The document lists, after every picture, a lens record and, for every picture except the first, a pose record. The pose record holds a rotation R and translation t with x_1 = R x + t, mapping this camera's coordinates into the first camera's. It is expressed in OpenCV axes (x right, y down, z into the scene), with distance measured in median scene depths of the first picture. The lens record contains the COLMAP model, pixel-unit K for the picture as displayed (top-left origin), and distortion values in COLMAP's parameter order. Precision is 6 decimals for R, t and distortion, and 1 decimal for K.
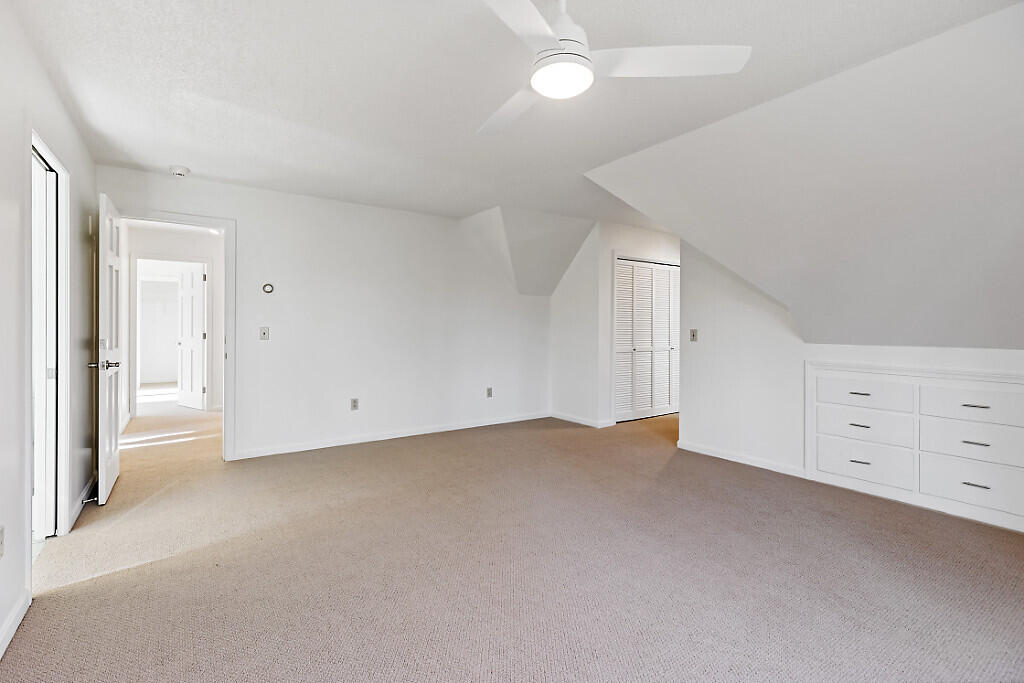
lens RADIAL K [[467.1, 0, 508.3], [0, 467.1, 326.6], [0, 0, 1]] dist [0.000605, -0.000133]
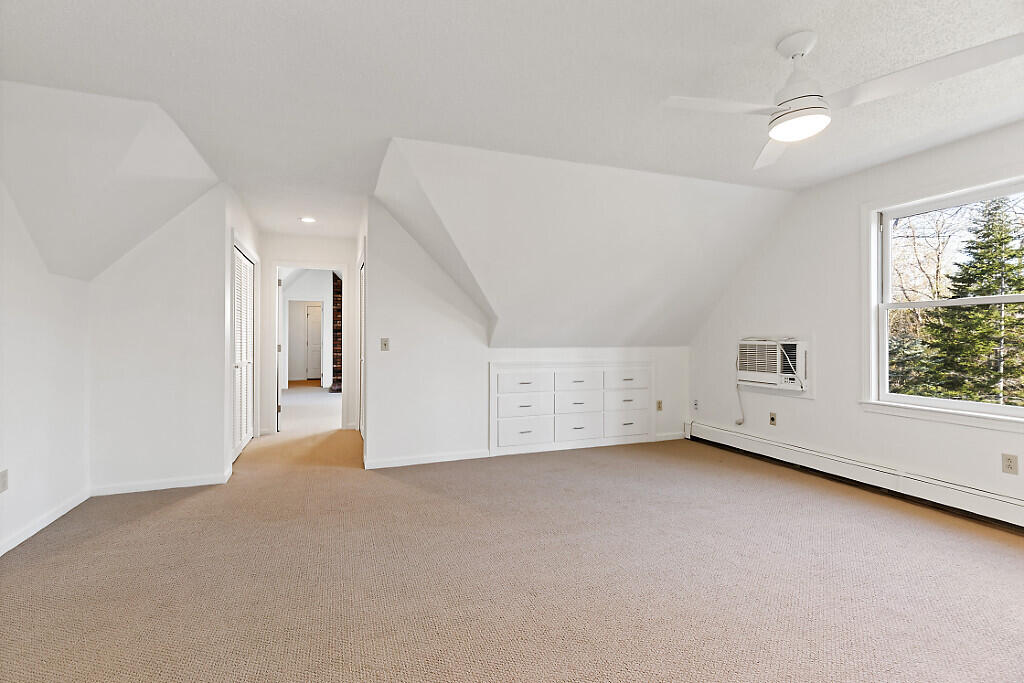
lens RADIAL K [[465.4, 0, 507.0], [0, 465.4, 336.0], [0, 0, 1]] dist [0.002711, -0.000164]
pose [[0.261371, -0.002576, 0.965235, -0.587263], [0.003732, 0.999992, 0.001658, 0.001345], [-0.965231, 0.003169, 0.261378, 0.677927]]
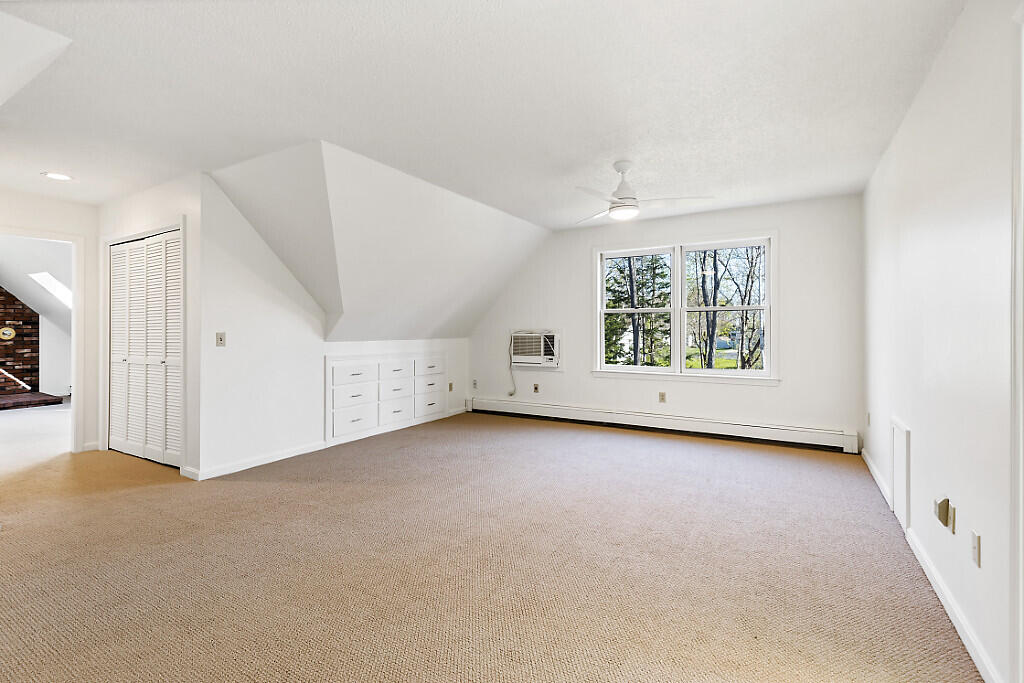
lens RADIAL K [[467.1, 0, 508.3], [0, 467.1, 326.6], [0, 0, 1]] dist [0.000605, -0.000133]
pose [[-0.397776, 0.003458, 0.917476, -0.785490], [0.002715, 0.999993, -0.002592, -0.001471], [-0.917479, 0.001460, -0.397782, 1.126447]]
